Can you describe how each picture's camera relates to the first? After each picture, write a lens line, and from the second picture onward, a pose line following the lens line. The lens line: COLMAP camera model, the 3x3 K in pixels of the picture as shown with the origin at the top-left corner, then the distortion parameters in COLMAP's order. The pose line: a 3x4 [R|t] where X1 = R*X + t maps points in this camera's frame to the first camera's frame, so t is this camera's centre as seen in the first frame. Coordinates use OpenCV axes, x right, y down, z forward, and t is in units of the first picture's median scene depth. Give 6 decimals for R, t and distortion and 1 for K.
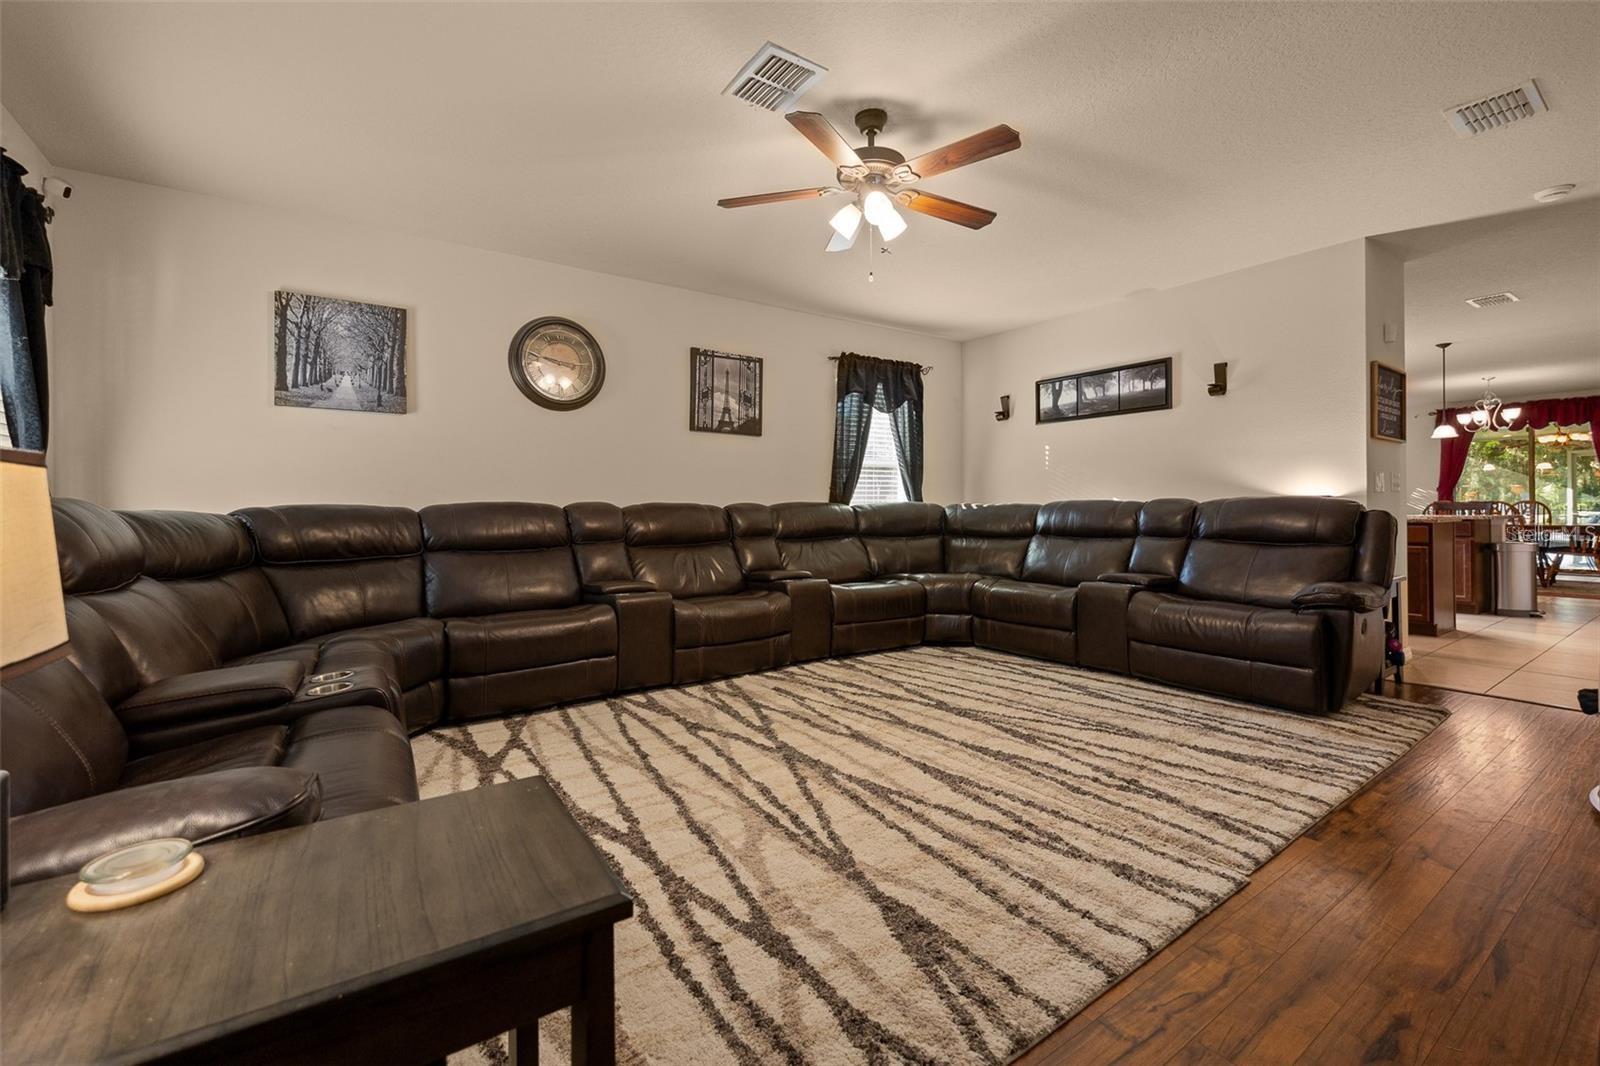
lens RADIAL K [[684.4, 0, 797.1], [0, 684.4, 508.0], [0, 0, 1]] dist [0.000447, 0.000059]
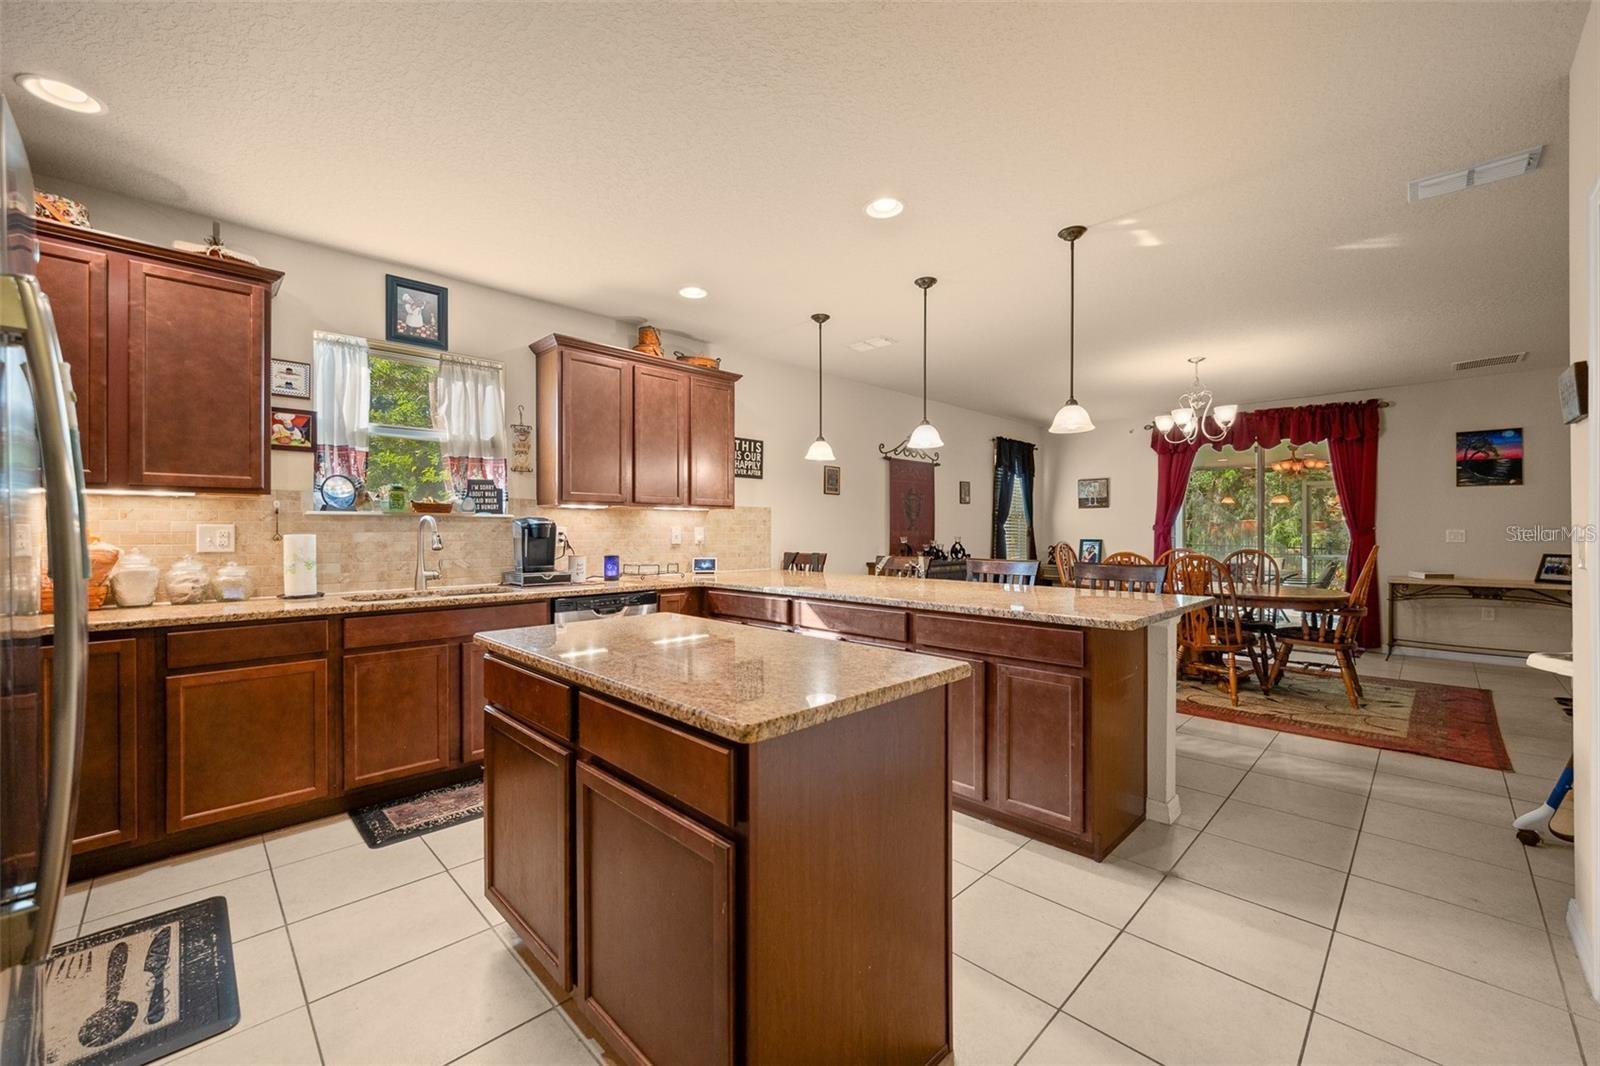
lens RADIAL K [[634.7, 0, 798.1], [0, 634.7, 536.7], [0, 0, 1]] dist [-0.000860, -0.000646]
pose [[0.985403, 0.001164, 0.170235, 1.757274], [-0.001923, 0.999989, 0.004292, -0.078306], [-0.170228, -0.004557, 0.985394, 1.552524]]
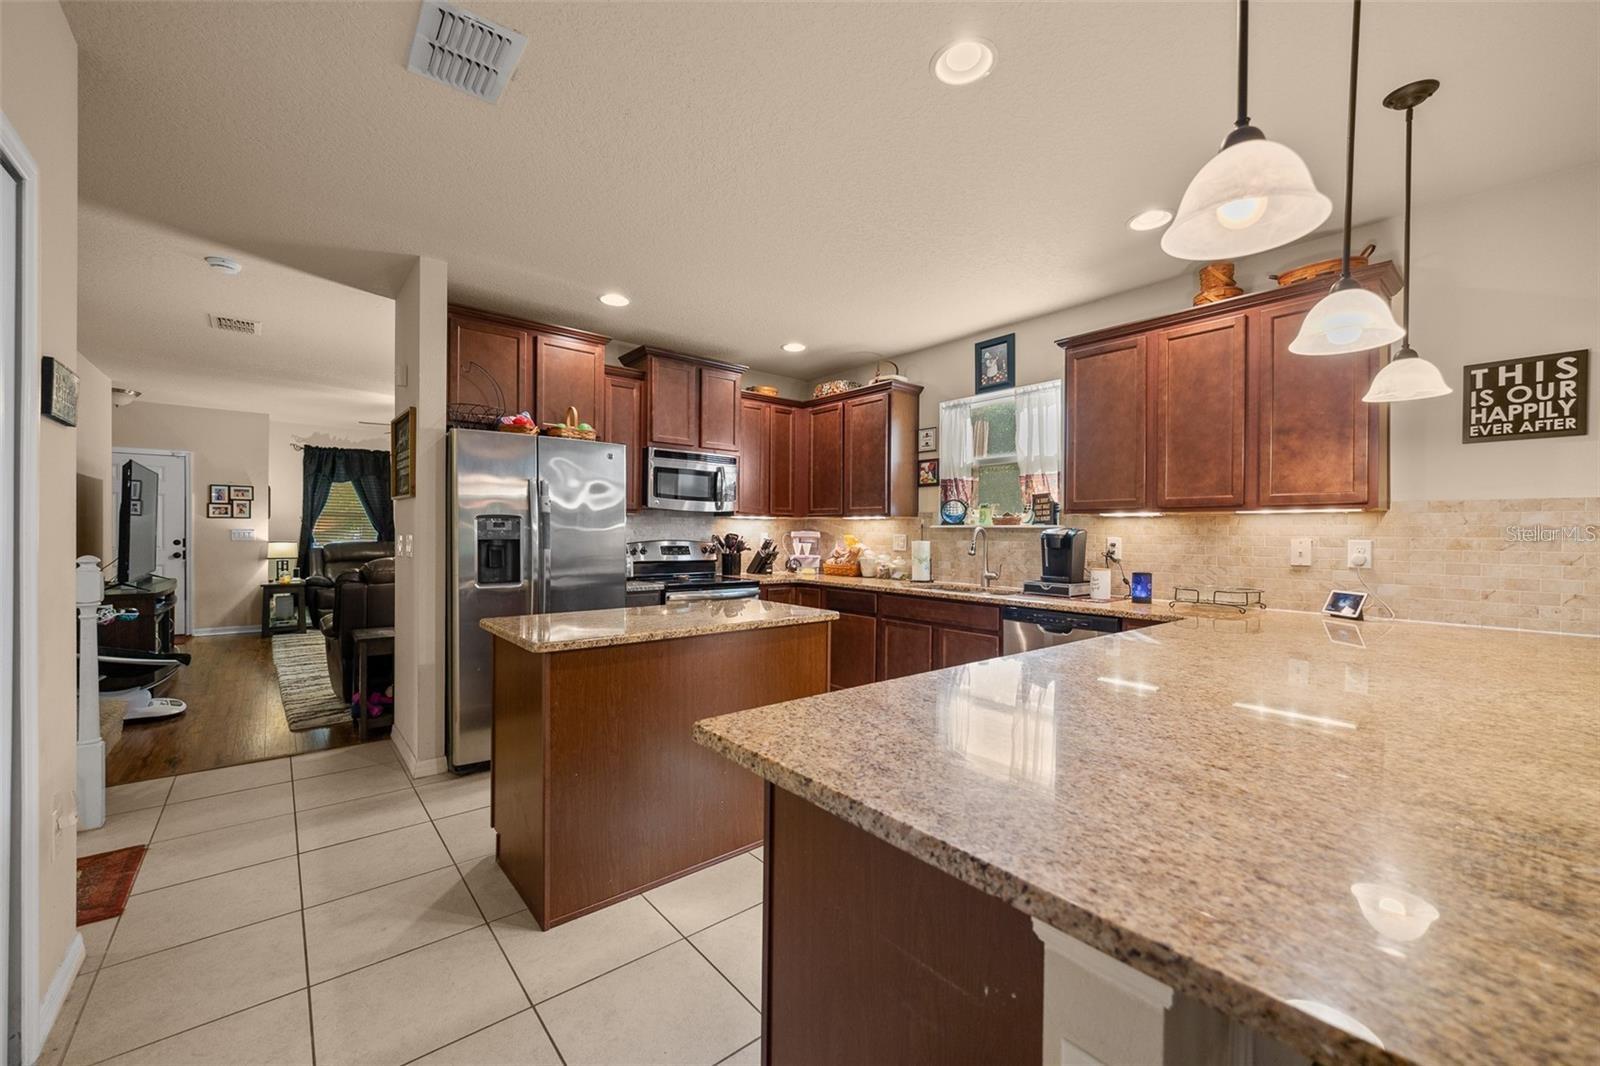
lens RADIAL K [[634.7, 0, 798.1], [0, 634.7, 536.7], [0, 0, 1]] dist [-0.000860, -0.000646]
pose [[0.077258, 0.011037, -0.996950, 2.824835], [-0.012018, 0.999876, 0.010138, -0.102528], [0.996939, 0.011199, 0.077381, 2.382786]]
